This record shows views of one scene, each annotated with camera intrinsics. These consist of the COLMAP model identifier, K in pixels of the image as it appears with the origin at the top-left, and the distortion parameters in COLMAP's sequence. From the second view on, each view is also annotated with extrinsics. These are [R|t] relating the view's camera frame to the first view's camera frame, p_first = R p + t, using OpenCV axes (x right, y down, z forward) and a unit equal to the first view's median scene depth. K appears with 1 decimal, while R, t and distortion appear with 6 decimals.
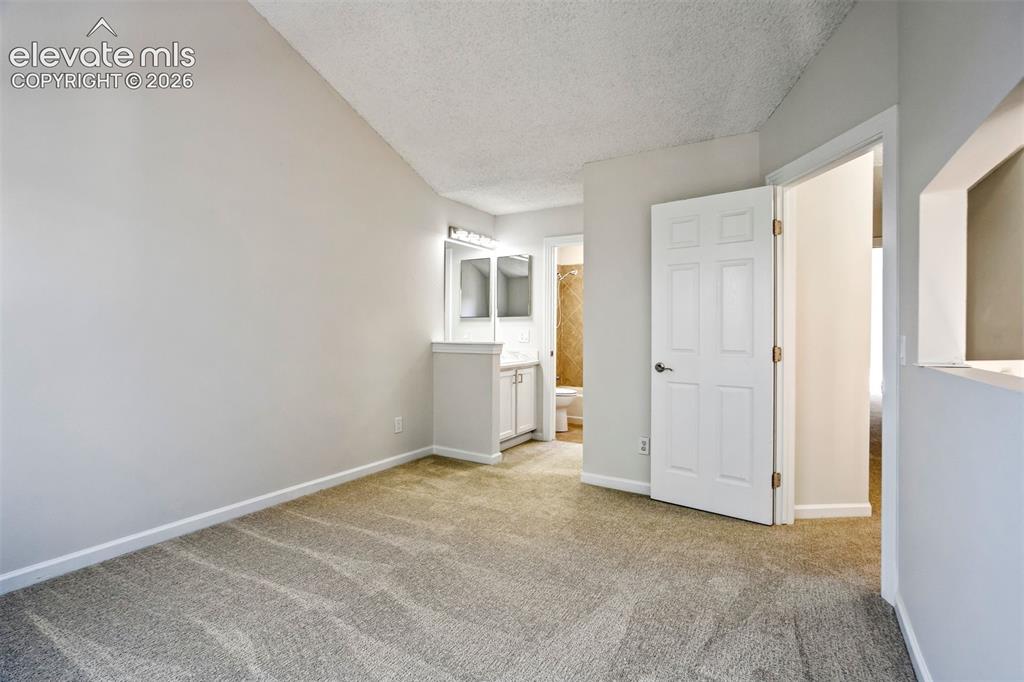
lens RADIAL K [[478.5, 0, 505.2], [0, 478.5, 333.3], [0, 0, 1]] dist [-0.034595, 0.016143]
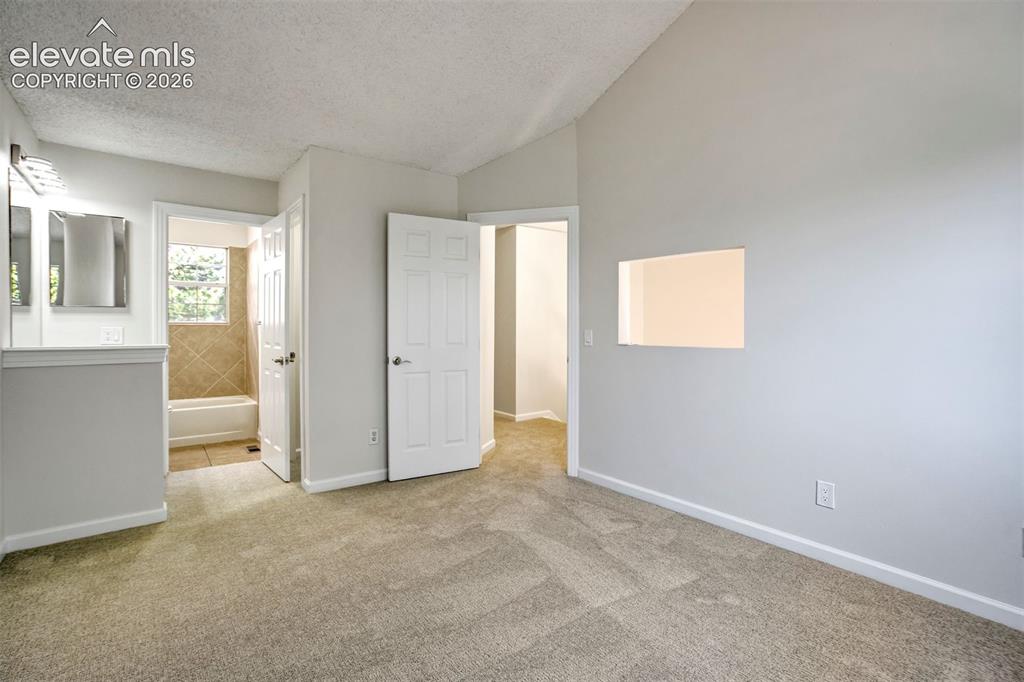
lens RADIAL K [[478.5, 0, 514.7], [0, 478.5, 335.8], [0, 0, 1]] dist [-0.034595, 0.016143]
pose [[0.345491, -0.022478, 0.938153, -0.630728], [0.005248, 0.999744, 0.022021, -0.010074], [-0.938407, -0.002685, 0.345520, 0.362102]]
